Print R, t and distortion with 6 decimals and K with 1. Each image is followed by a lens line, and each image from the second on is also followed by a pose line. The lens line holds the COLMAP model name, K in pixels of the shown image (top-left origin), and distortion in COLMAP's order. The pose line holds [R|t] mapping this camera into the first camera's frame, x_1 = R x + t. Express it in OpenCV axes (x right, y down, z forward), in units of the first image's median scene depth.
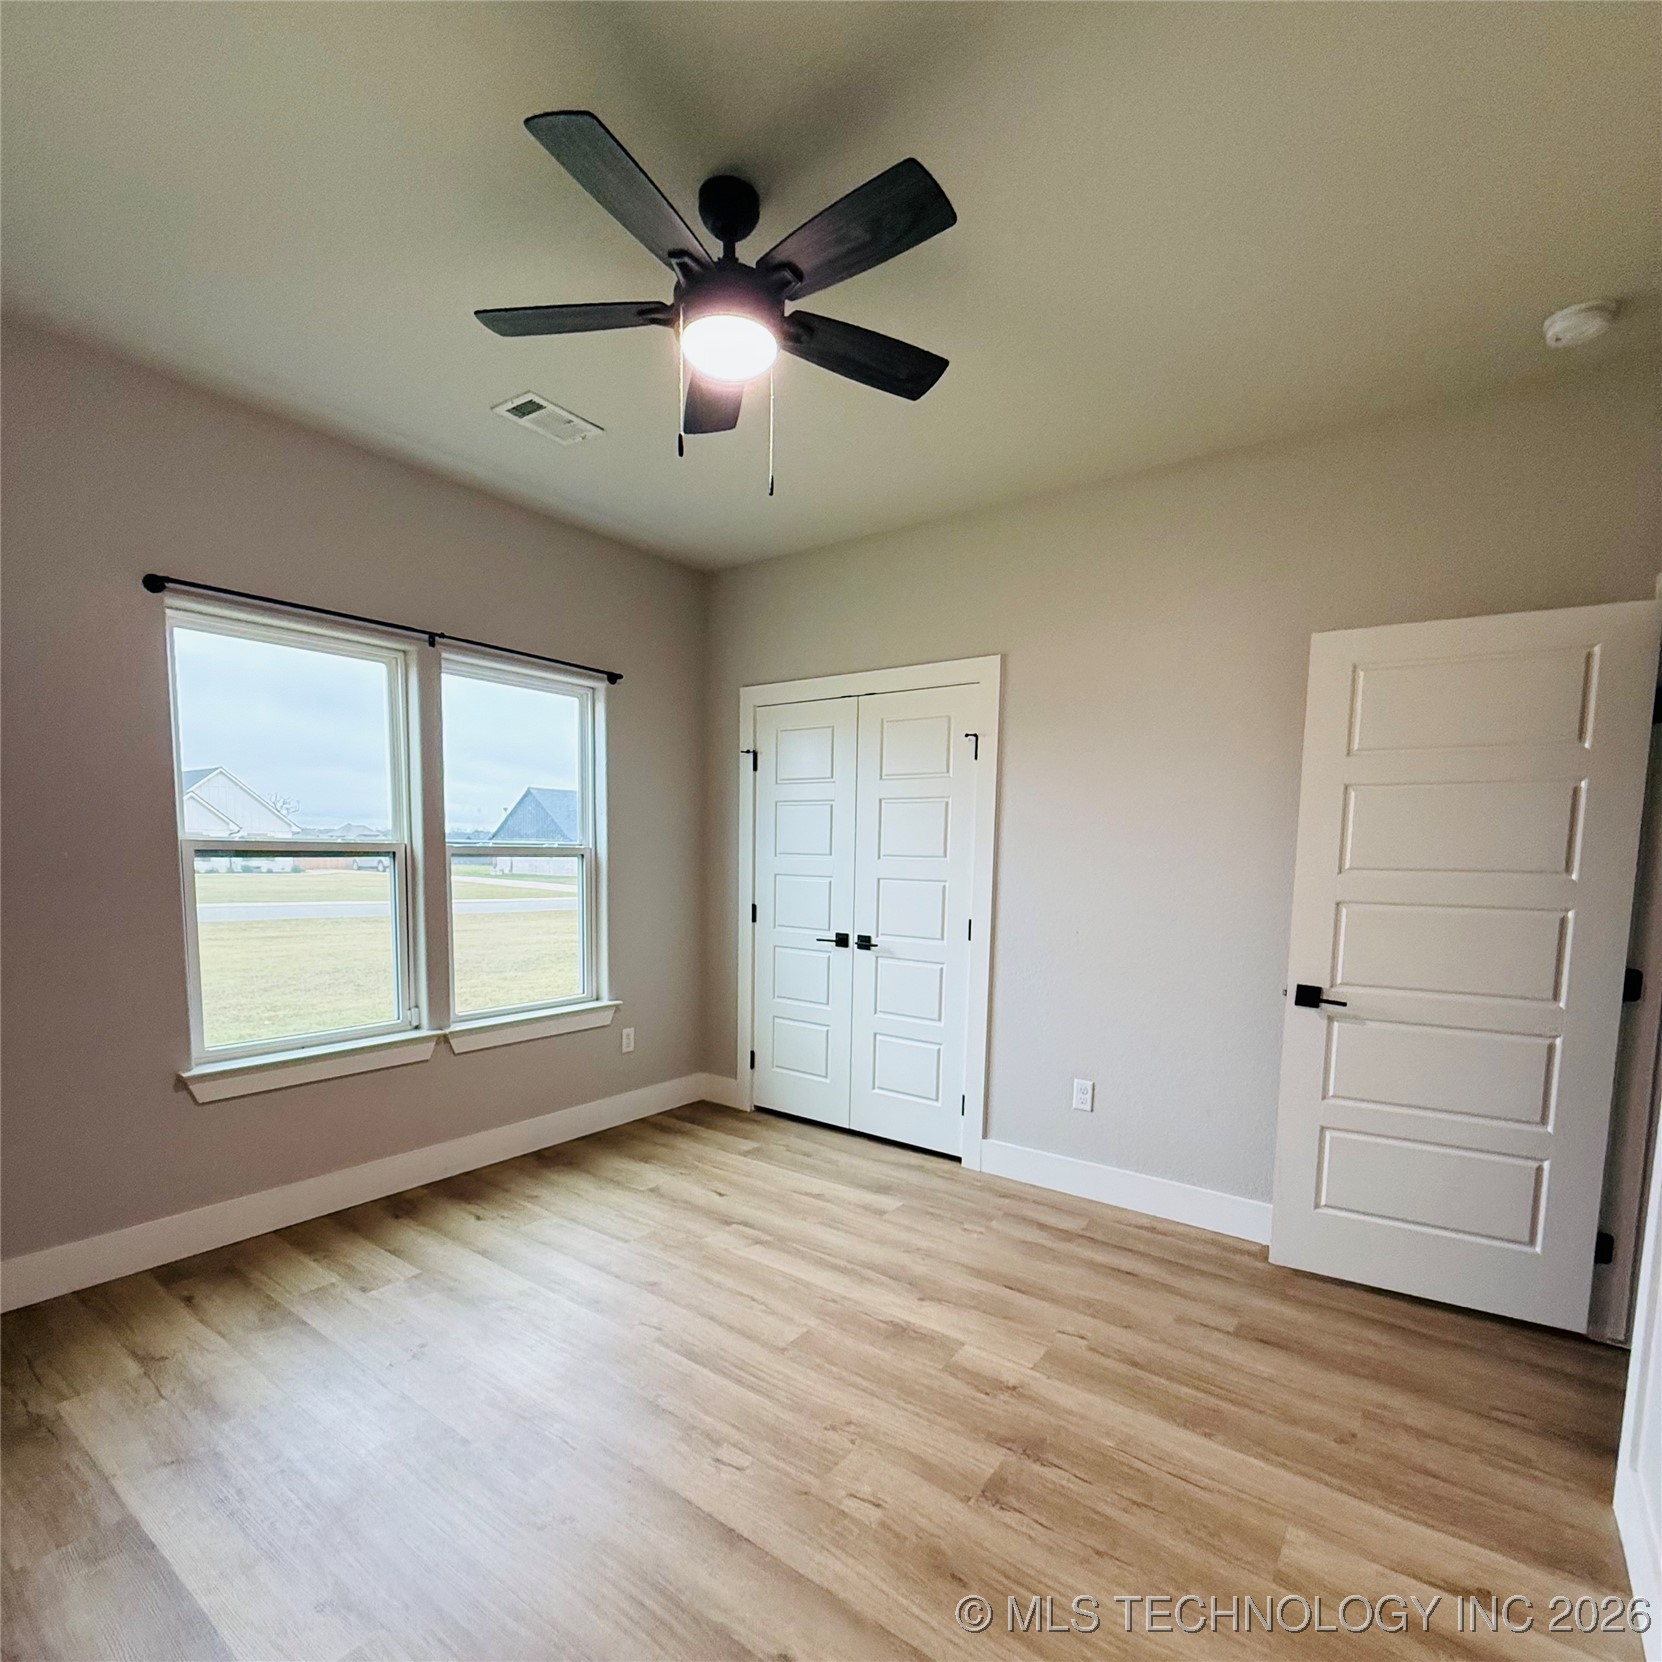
lens RADIAL K [[875.1, 0, 831.5], [0, 875.1, 839.6], [0, 0, 1]] dist [0.000041, 0.000485]
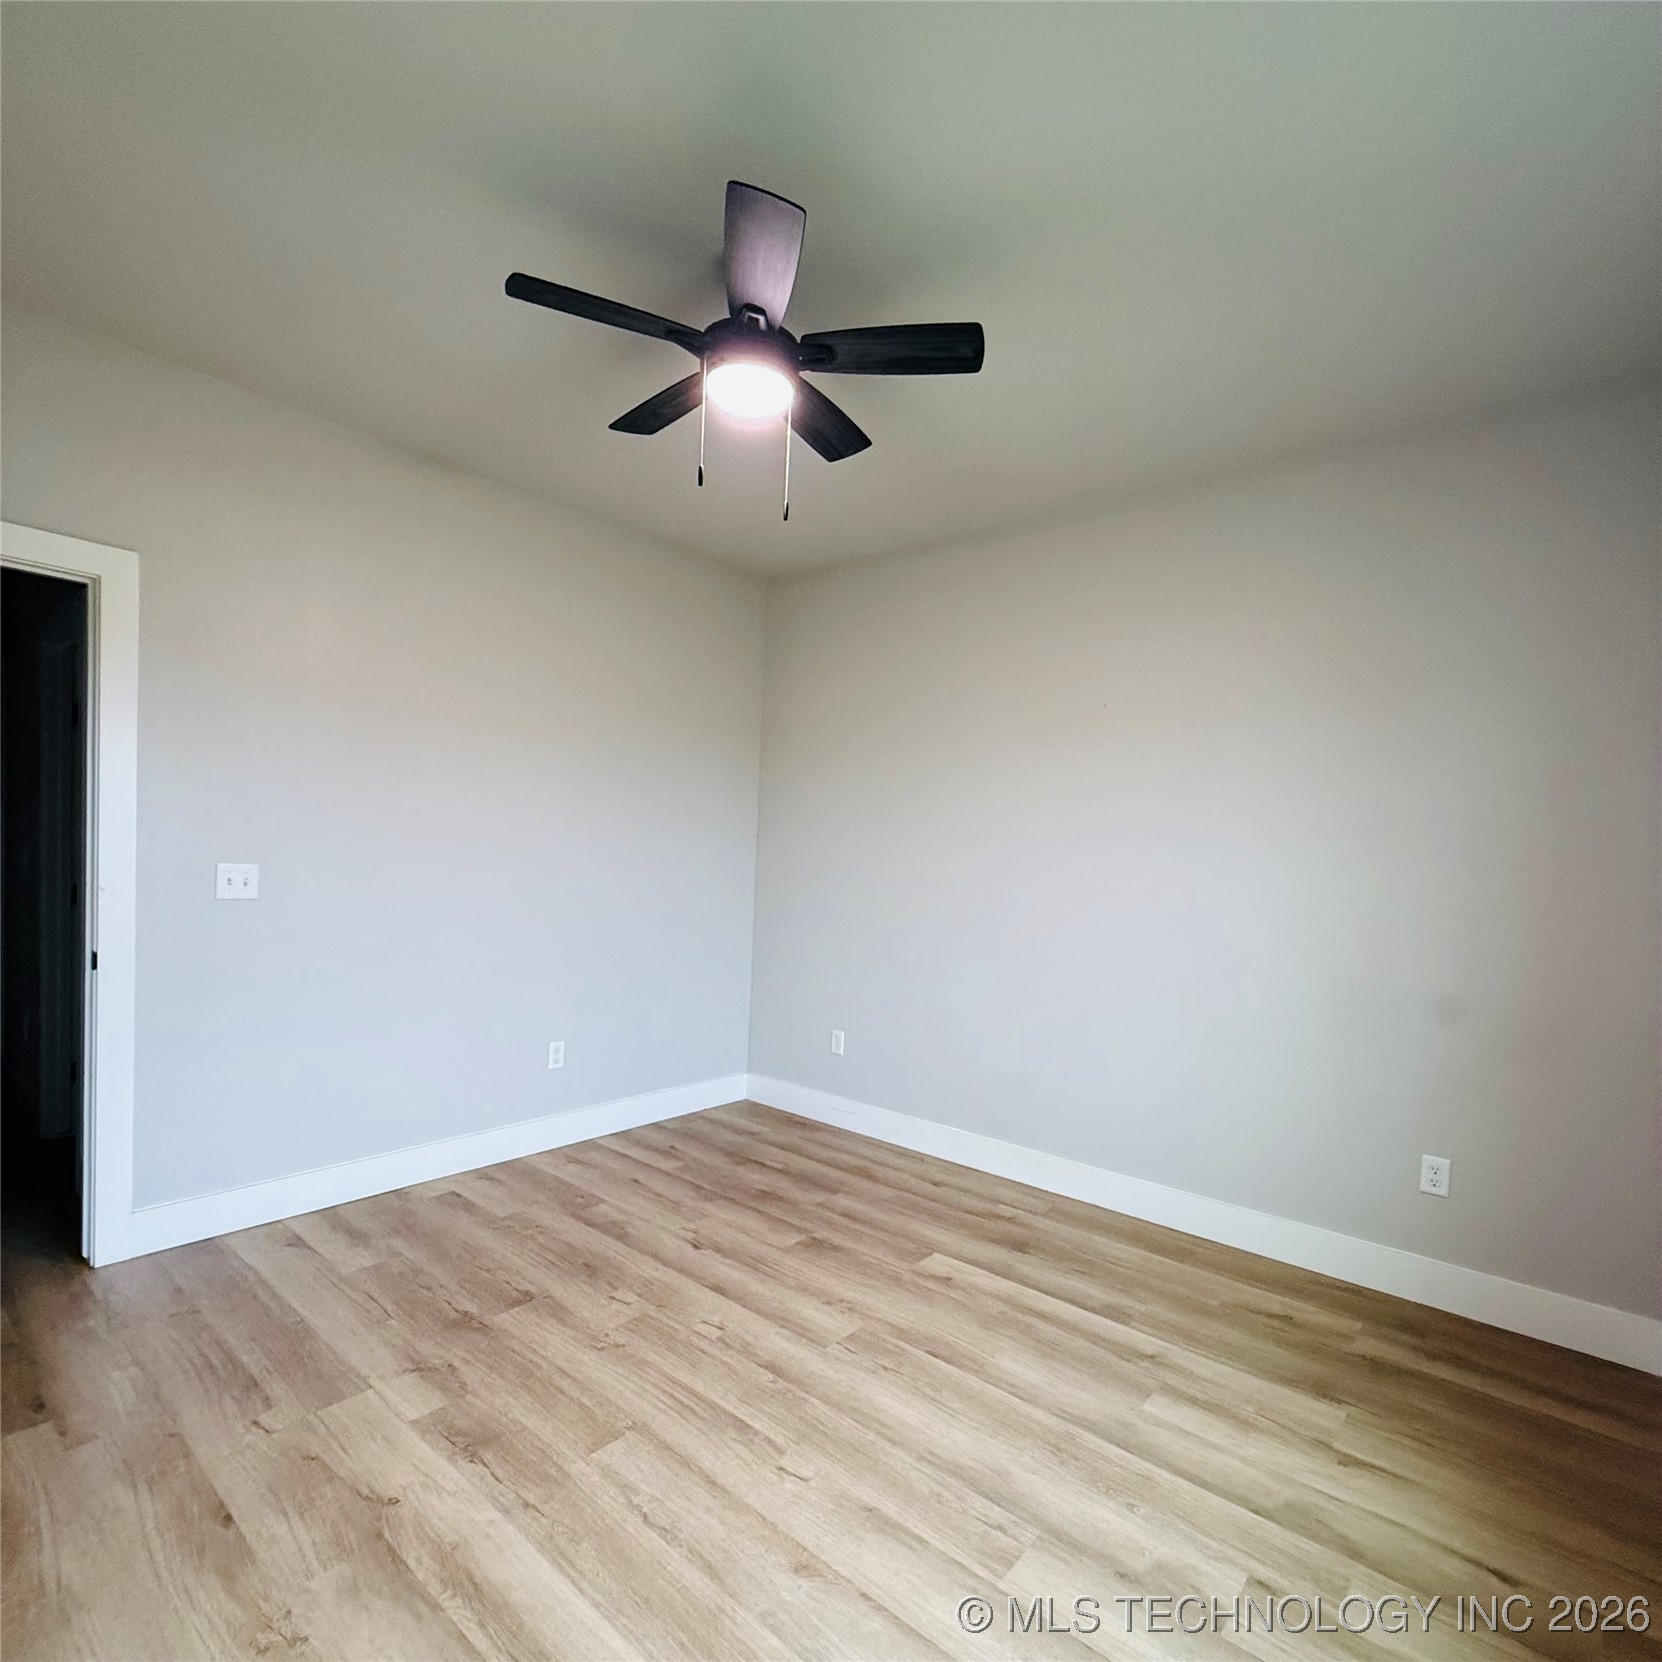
lens RADIAL K [[875.1, 0, 831.5], [0, 875.1, 839.6], [0, 0, 1]] dist [0.000041, 0.000485]
pose [[-0.996069, -0.056327, 0.068366, -0.293707], [-0.057960, 0.998073, -0.022140, 0.025949], [-0.066987, -0.026016, -0.997415, 1.987196]]
